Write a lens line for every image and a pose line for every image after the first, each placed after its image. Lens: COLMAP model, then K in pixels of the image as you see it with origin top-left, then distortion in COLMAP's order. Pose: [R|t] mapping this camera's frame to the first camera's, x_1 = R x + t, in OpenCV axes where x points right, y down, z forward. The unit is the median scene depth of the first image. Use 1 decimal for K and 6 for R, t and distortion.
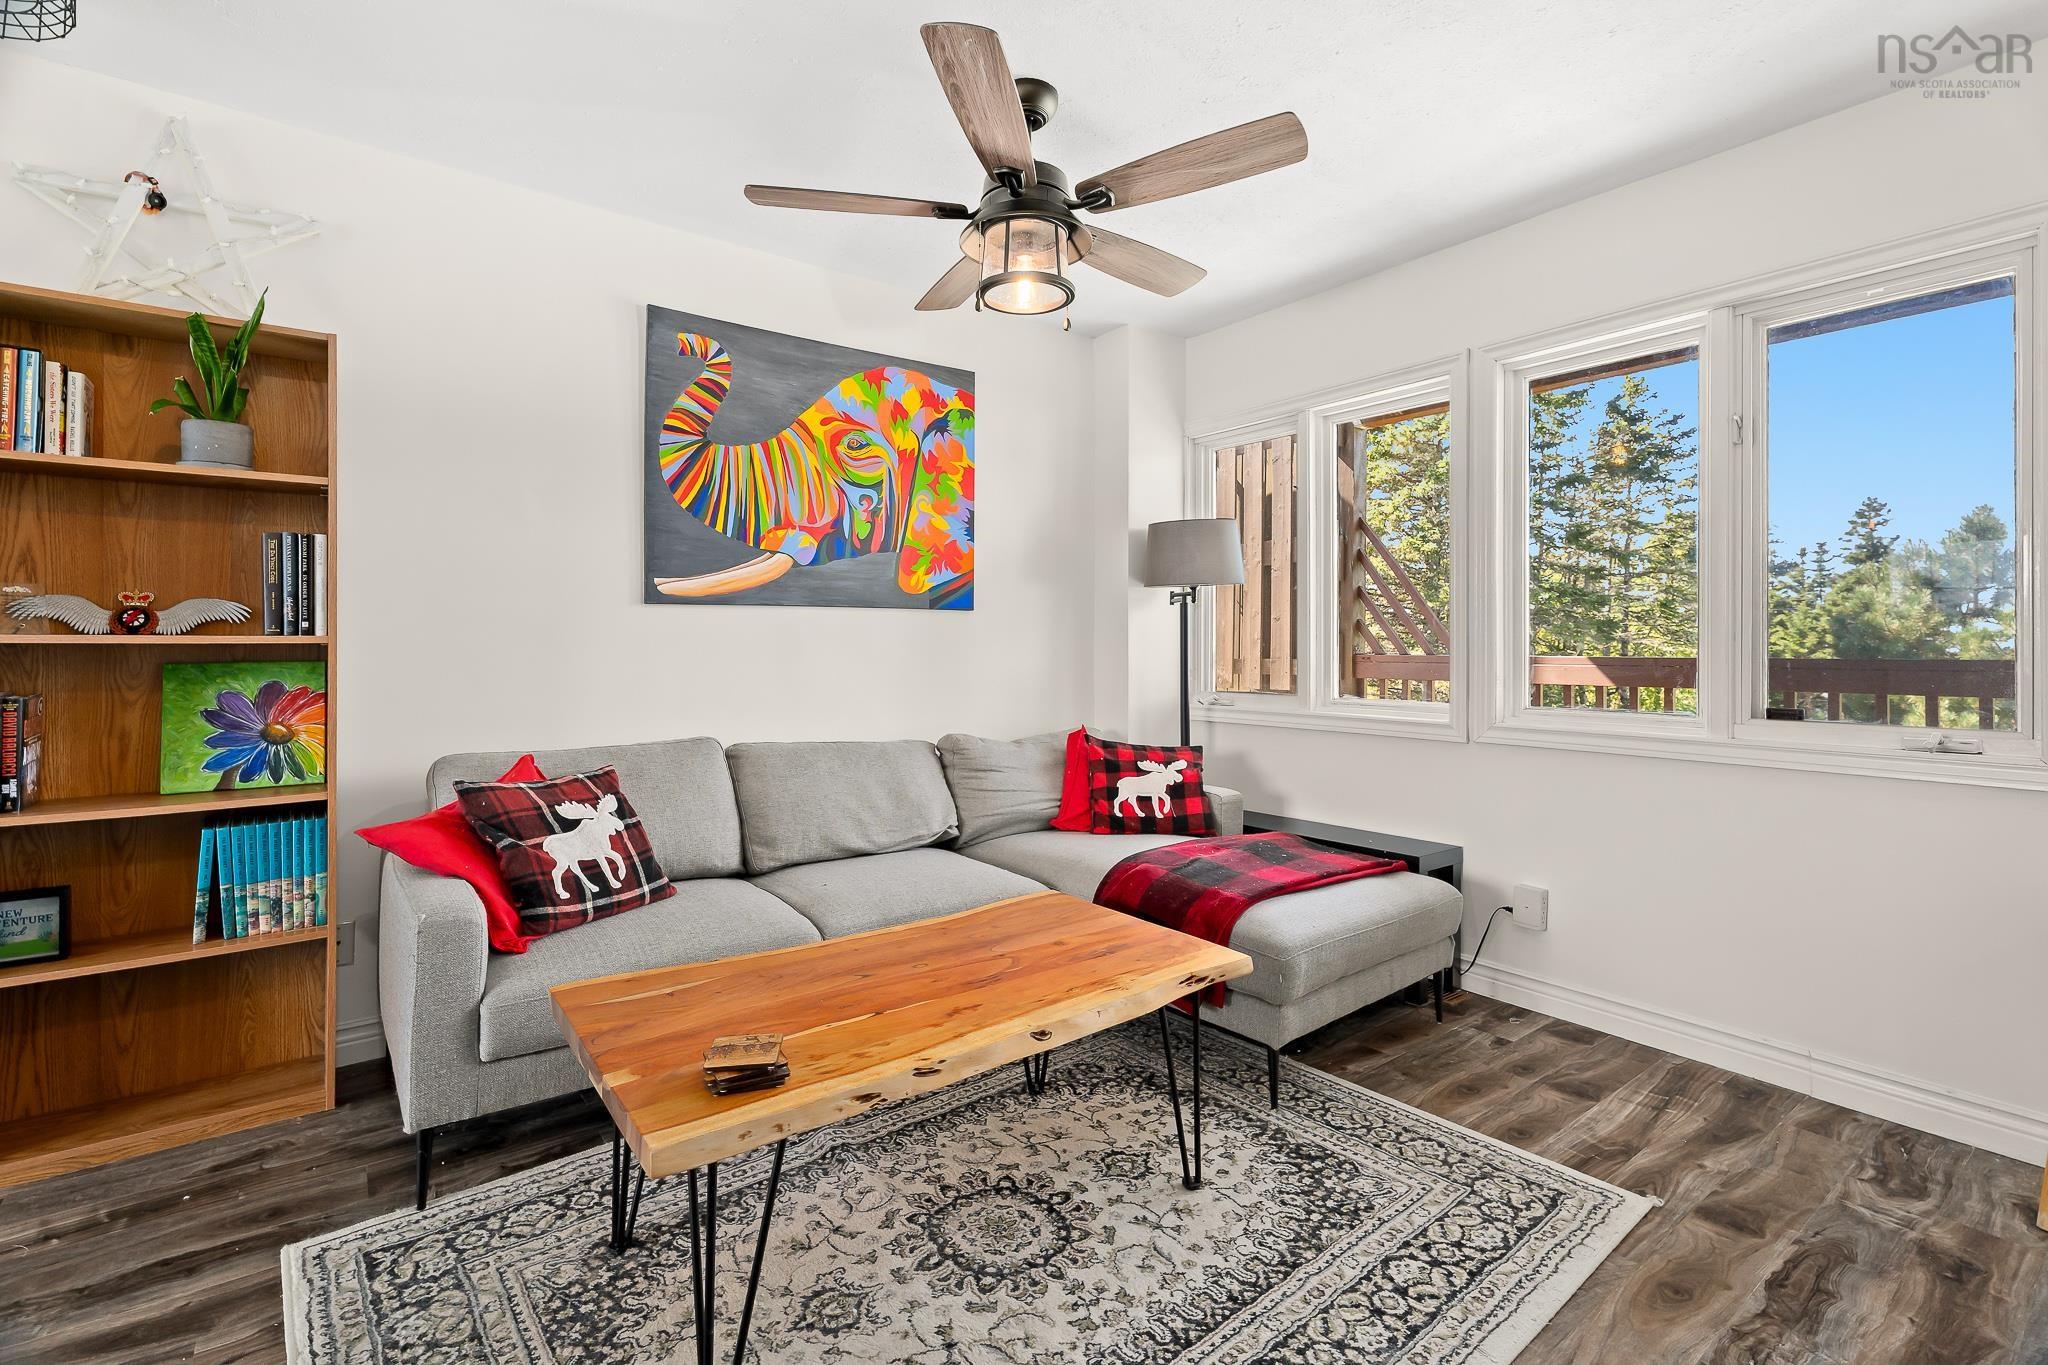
lens RADIAL K [[925.4, 0, 998.8], [0, 925.4, 649.4], [0, 0, 1]] dist [0.001384, -0.000744]
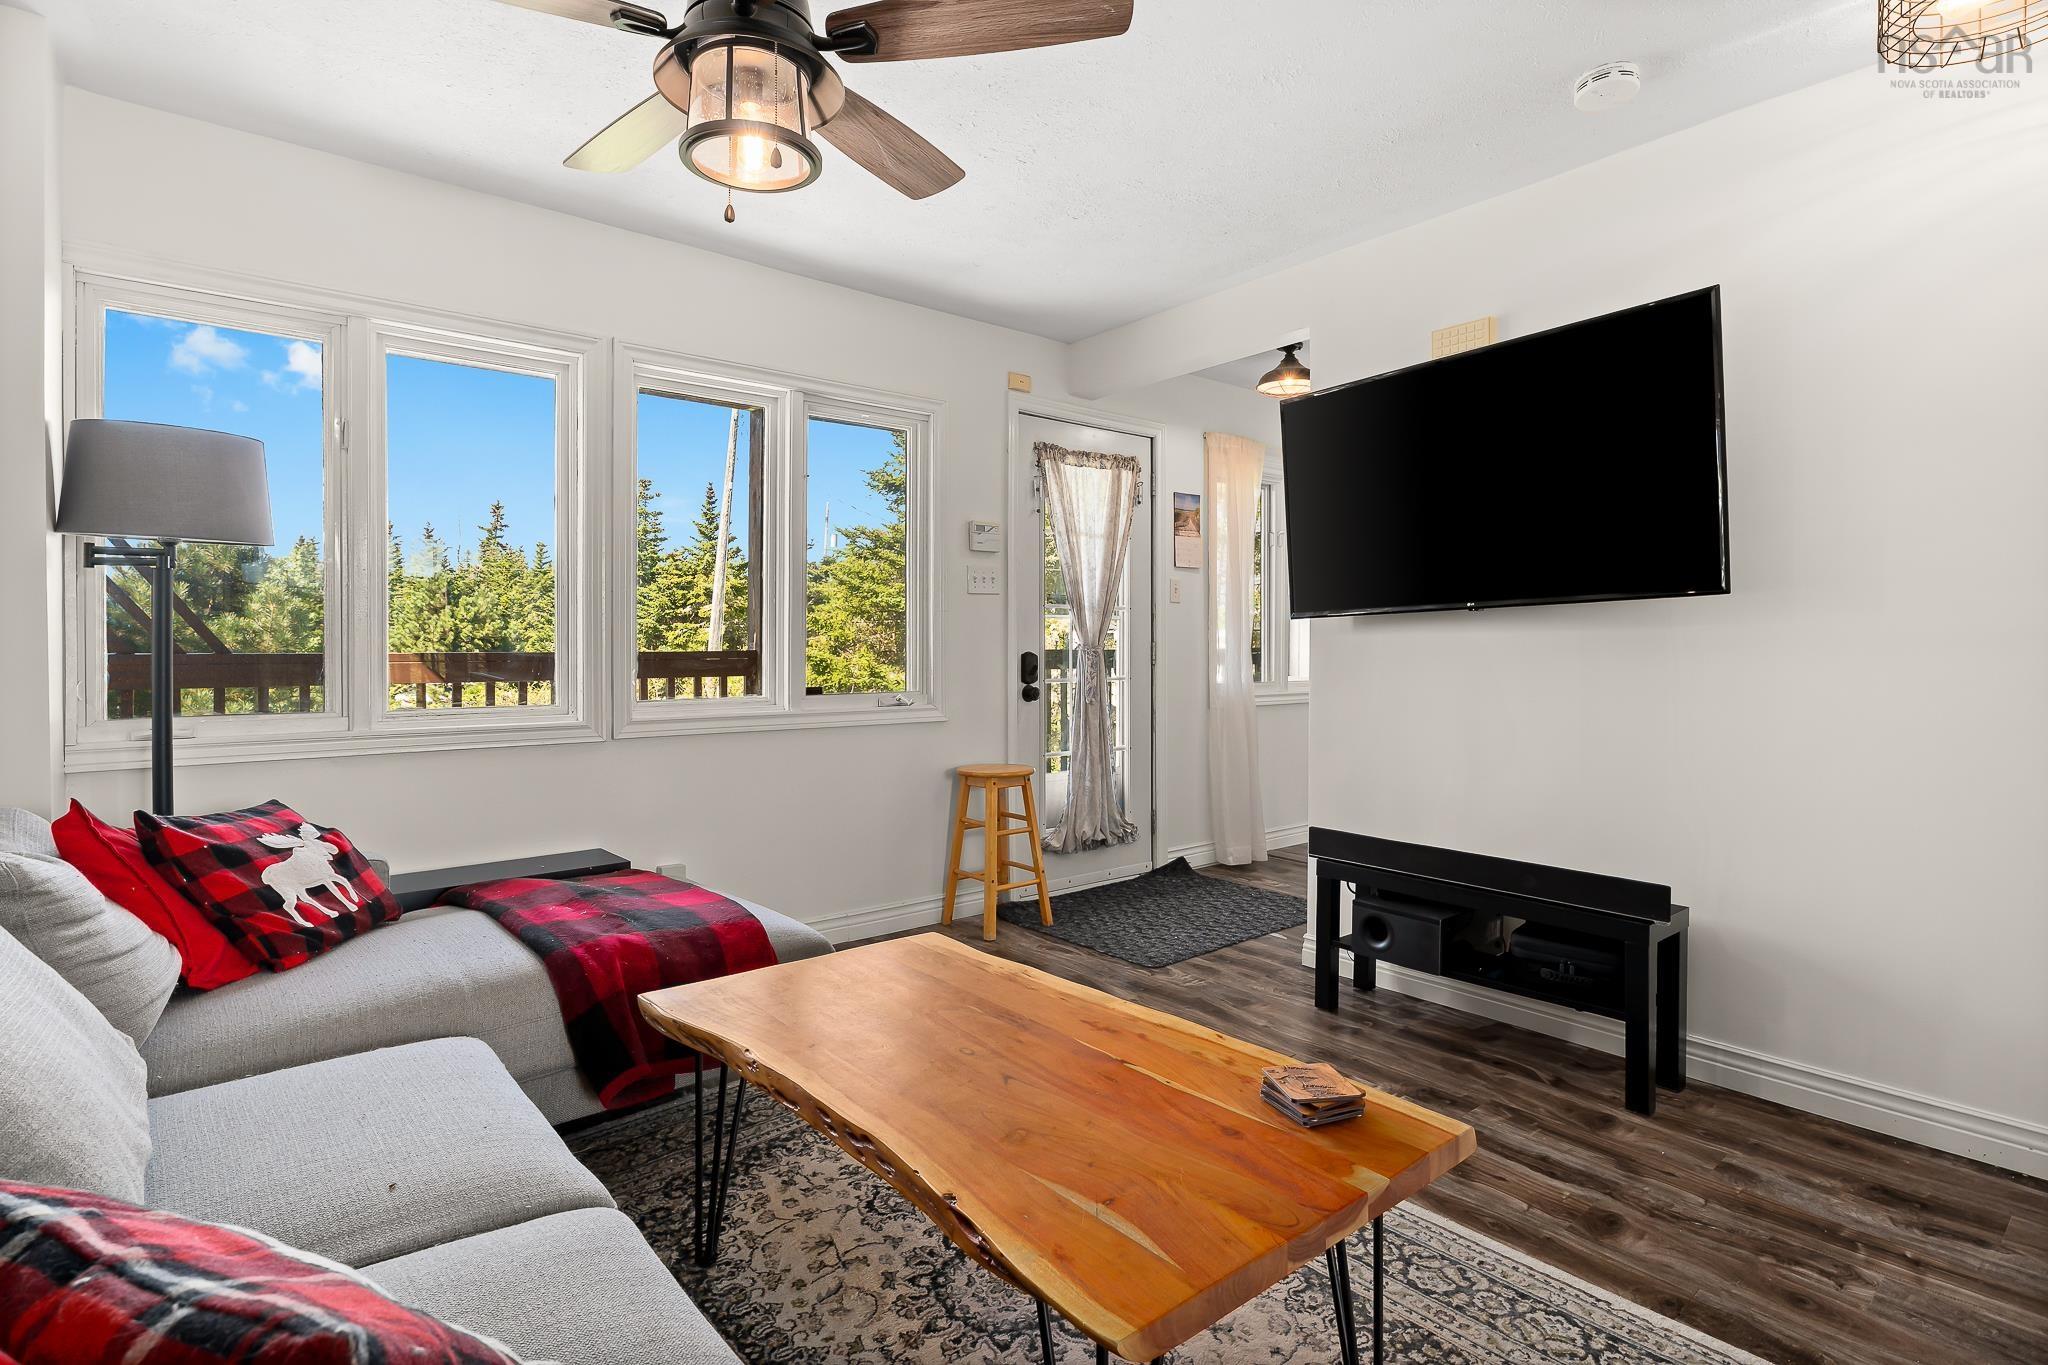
lens RADIAL K [[1009.9, 0, 1022.6], [0, 1009.9, 667.3], [0, 0, 1]] dist [-0.011059, -0.000256]
pose [[-0.057643, -0.027576, 0.997956, -0.854978], [-0.000778, 0.999619, 0.027577, -0.009289], [-0.998337, 0.000813, -0.057642, 0.913902]]
